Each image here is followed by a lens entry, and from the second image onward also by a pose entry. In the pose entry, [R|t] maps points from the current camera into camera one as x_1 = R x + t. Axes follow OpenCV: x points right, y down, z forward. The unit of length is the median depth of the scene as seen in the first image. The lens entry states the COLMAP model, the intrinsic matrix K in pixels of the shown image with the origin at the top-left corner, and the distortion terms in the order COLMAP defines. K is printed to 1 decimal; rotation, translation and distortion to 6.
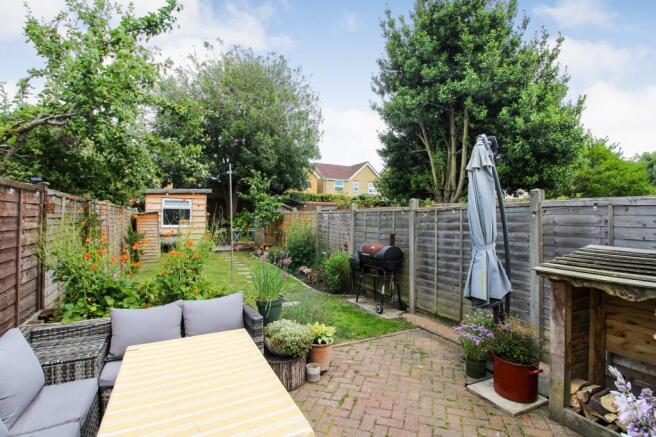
lens RADIAL K [[312.8, 0, 328.0], [0, 312.8, 218.5], [0, 0, 1]] dist [-0.002619, -0.000628]
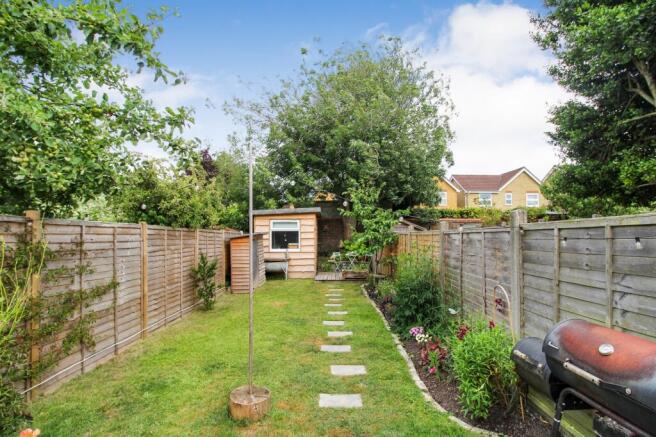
lens RADIAL K [[312.8, 0, 328.0], [0, 312.8, 218.5], [0, 0, 1]] dist [-0.002619, -0.000628]
pose [[0.906496, -0.036903, -0.420600, 0.012679], [0.008974, 0.997632, -0.068191, -0.004284], [0.422120, 0.058041, 0.904680, 0.236450]]
